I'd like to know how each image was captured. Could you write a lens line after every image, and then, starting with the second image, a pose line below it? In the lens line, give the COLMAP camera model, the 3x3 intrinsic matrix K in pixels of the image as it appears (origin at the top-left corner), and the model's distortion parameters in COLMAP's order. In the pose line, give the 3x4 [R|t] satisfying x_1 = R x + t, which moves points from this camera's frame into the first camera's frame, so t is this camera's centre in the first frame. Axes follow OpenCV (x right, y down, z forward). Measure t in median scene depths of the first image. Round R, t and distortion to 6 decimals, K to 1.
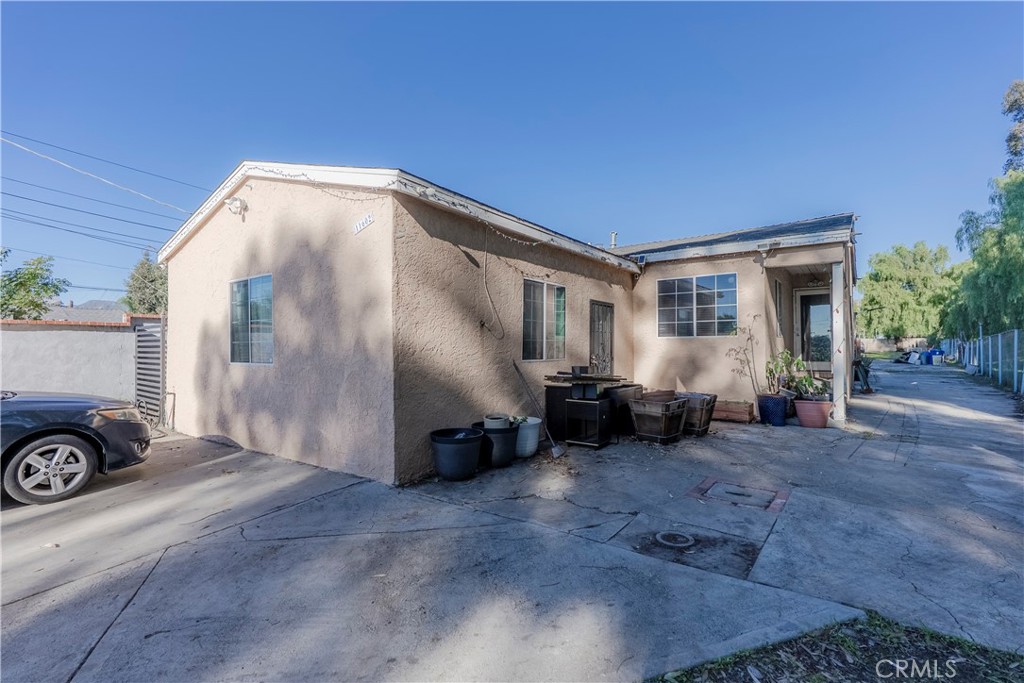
lens RADIAL K [[479.0, 0, 514.5], [0, 479.0, 341.0], [0, 0, 1]] dist [0.002541, 0.000024]
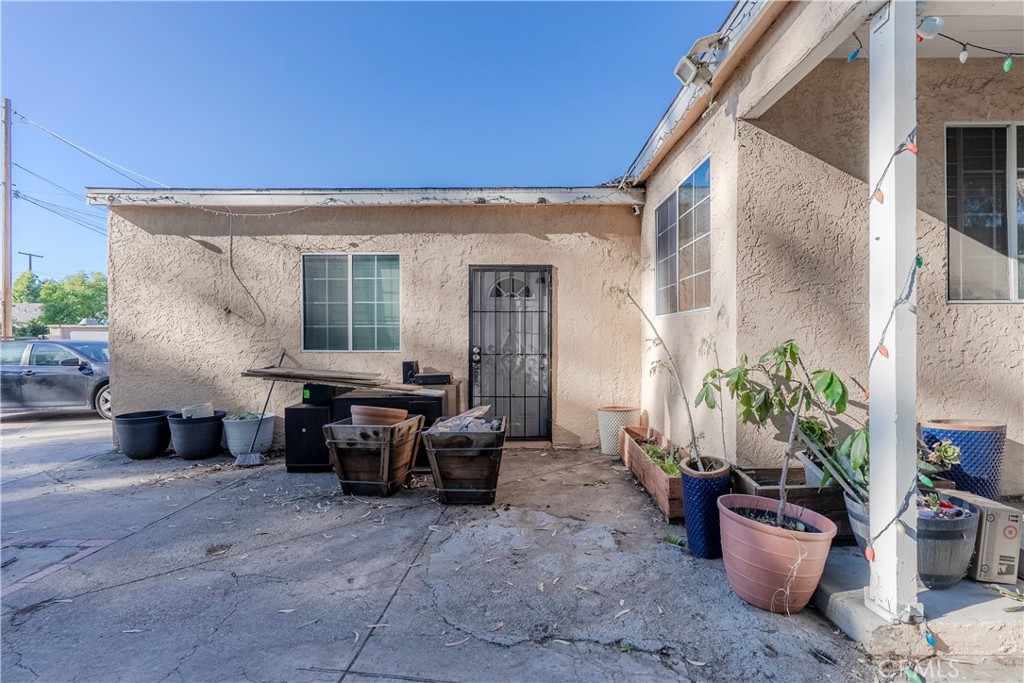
lens RADIAL K [[479.0, 0, 507.0], [0, 479.0, 340.5], [0, 0, 1]] dist [0.002541, 0.000024]
pose [[0.556851, 0.007519, -0.830579, 1.027088], [0.008777, 0.999850, 0.014936, 0.014035], [0.830566, -0.015607, 0.556701, 0.906896]]
